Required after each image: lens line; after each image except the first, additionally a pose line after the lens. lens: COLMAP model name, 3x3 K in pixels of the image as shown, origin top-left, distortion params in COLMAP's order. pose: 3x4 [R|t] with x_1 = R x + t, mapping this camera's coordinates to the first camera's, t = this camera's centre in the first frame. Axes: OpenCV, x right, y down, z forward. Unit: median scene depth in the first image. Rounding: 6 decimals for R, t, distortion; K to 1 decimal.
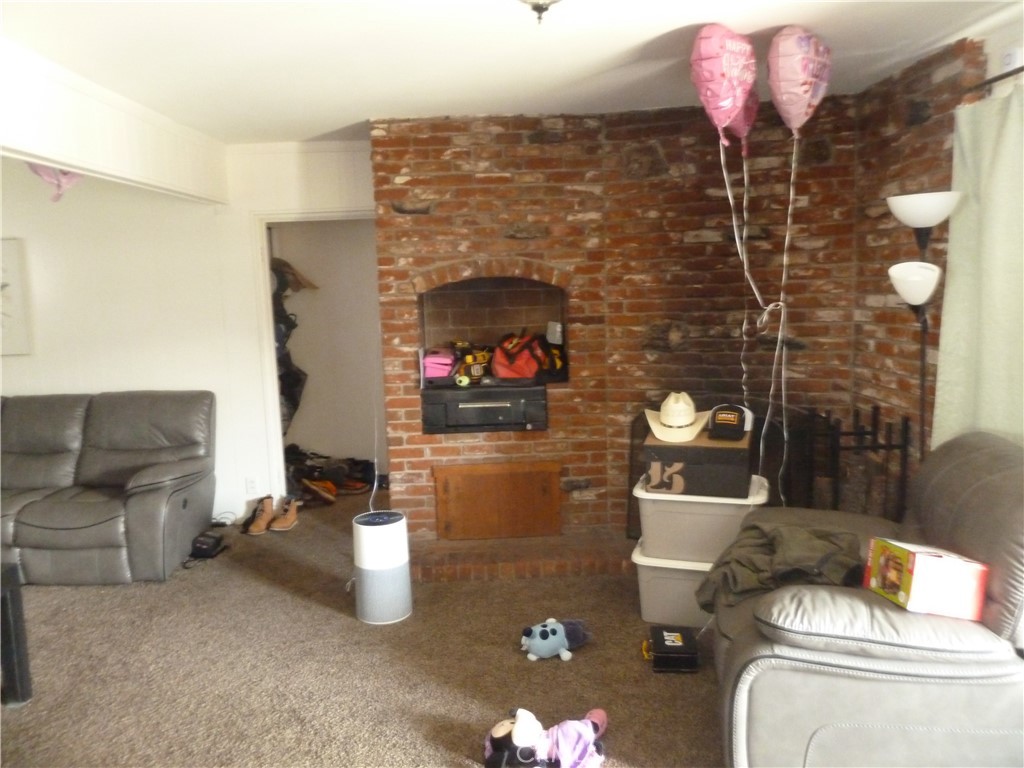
lens RADIAL K [[756.3, 0, 511.6], [0, 756.3, 382.7], [0, 0, 1]] dist [-0.048203, 0.014290]
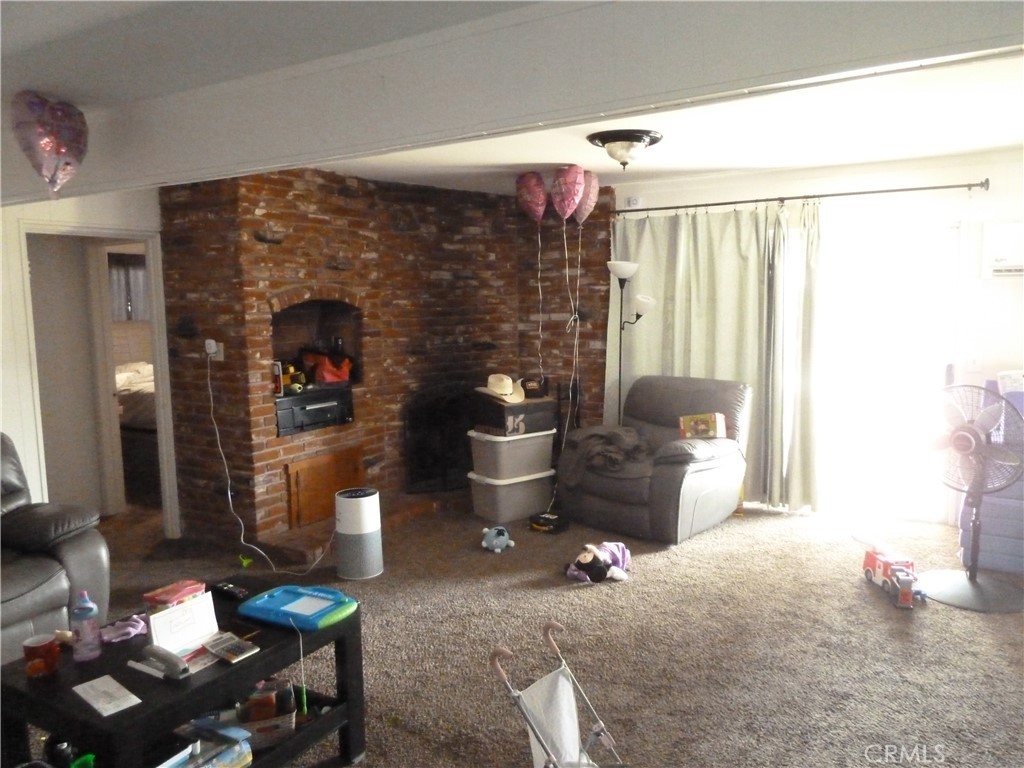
lens RADIAL K [[756.3, 0, 511.6], [0, 756.3, 383.7], [0, 0, 1]] dist [-0.048203, 0.014290]
pose [[0.542682, -0.068918, 0.837106, -0.892725], [0.109036, 0.993975, 0.011147, 0.014741], [-0.832831, 0.085225, 0.546927, 0.091839]]
